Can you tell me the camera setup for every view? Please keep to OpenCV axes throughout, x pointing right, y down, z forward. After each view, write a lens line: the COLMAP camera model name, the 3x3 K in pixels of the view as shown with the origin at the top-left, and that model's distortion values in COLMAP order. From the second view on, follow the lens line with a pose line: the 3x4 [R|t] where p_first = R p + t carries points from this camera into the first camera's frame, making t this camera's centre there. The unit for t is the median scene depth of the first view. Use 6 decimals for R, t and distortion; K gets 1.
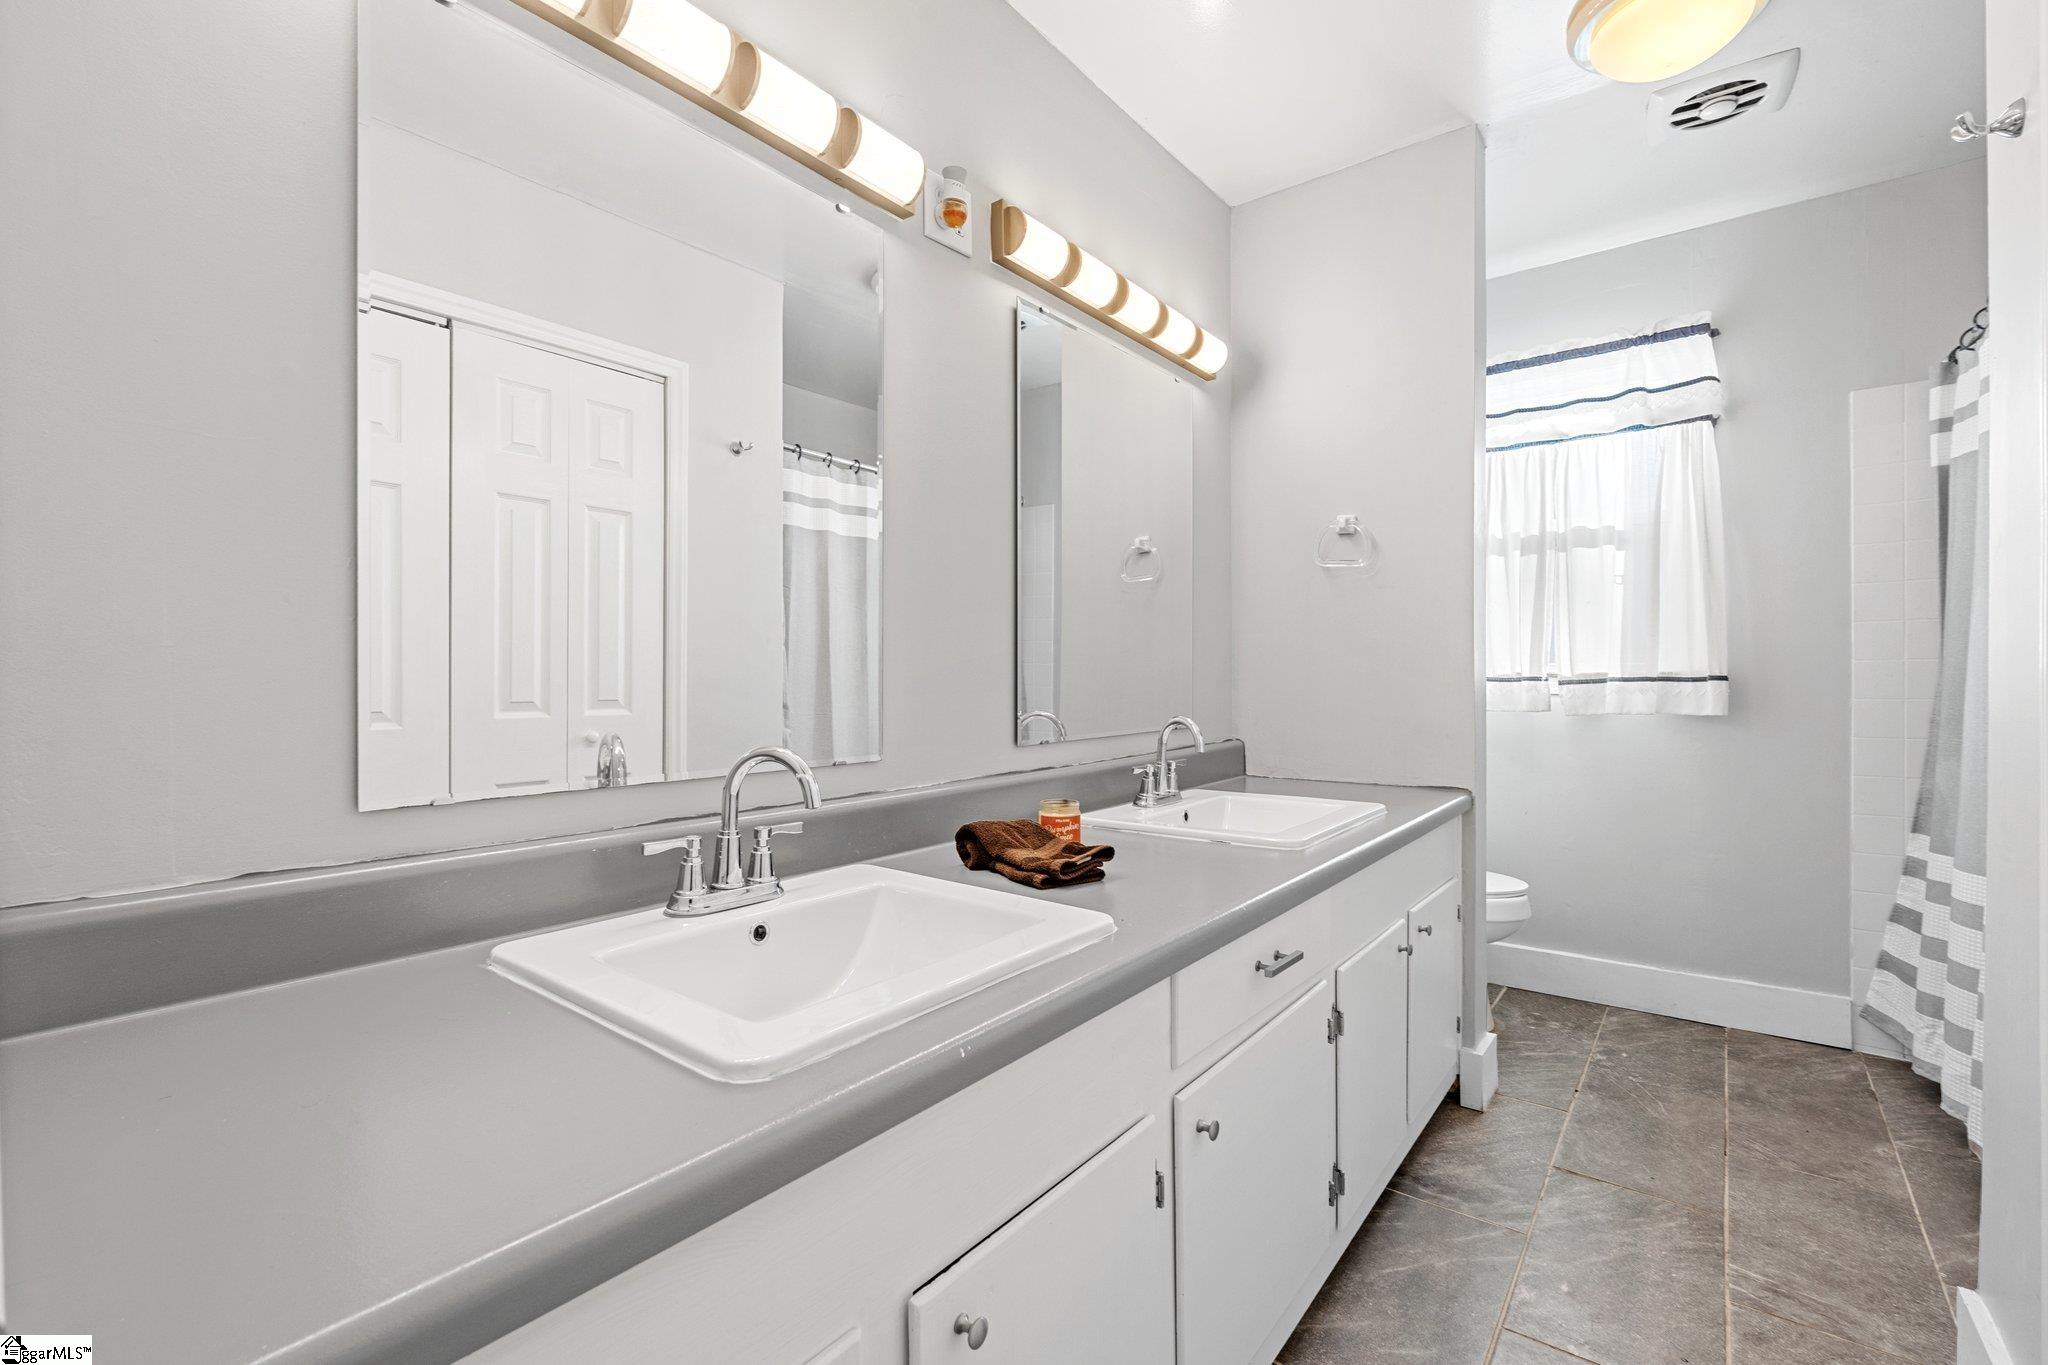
lens RADIAL K [[895.0, 0, 1033.4], [0, 895.0, 685.0], [0, 0, 1]] dist [-0.008031, 0.000272]
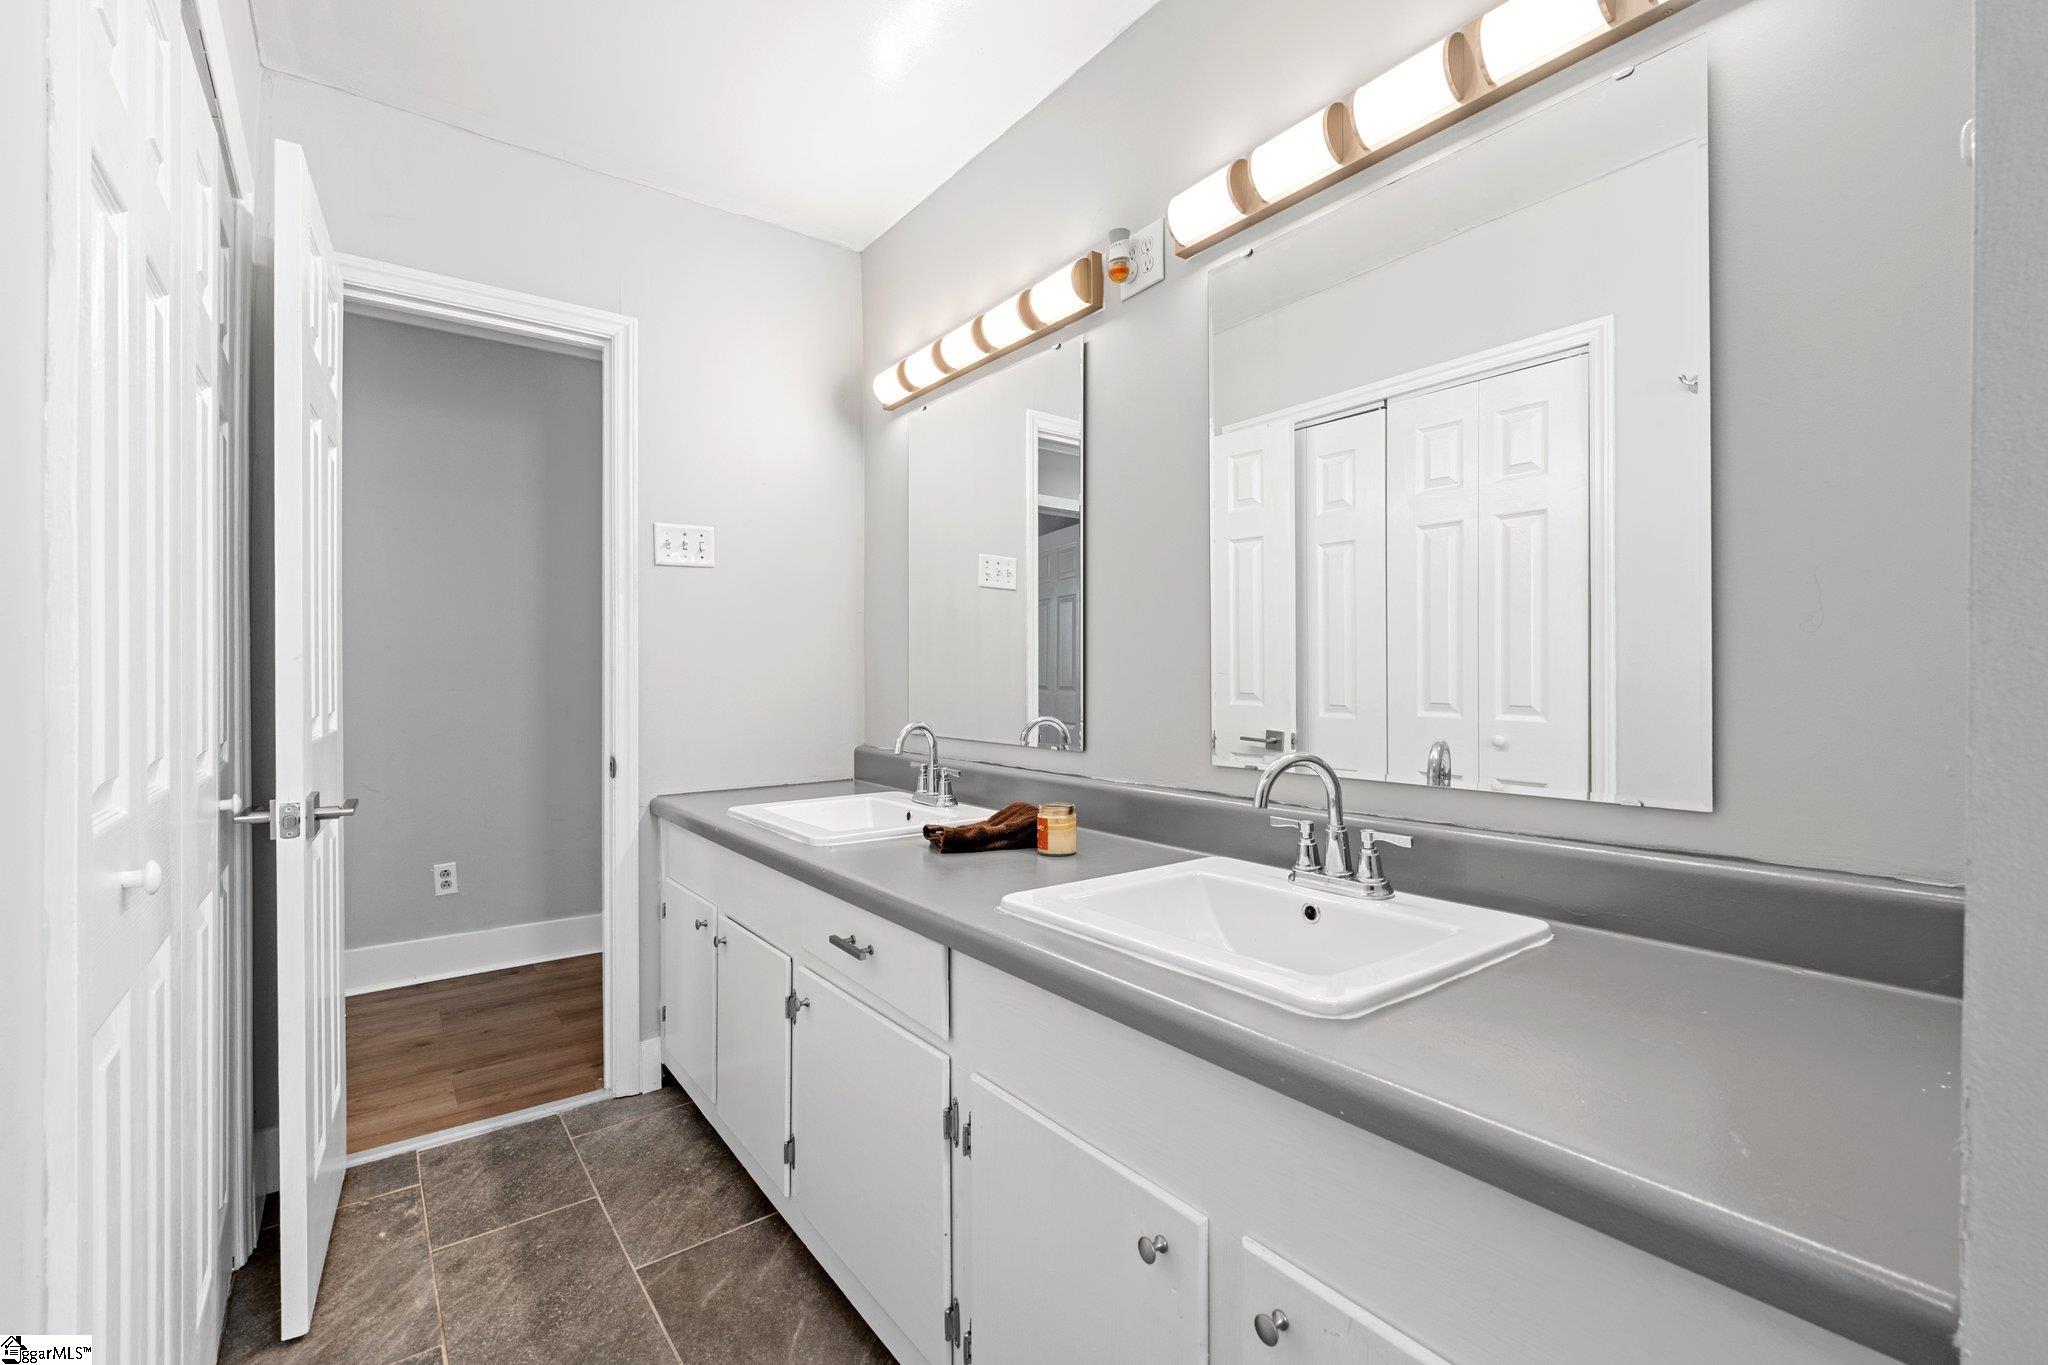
lens RADIAL K [[895.0, 0, 1033.4], [0, 895.0, 685.0], [0, 0, 1]] dist [-0.008031, 0.000272]
pose [[-0.251190, 0.011698, -0.967867, 0.672085], [-0.011824, 0.999815, 0.015153, -0.016449], [0.967866, 0.015250, -0.251005, 0.795520]]
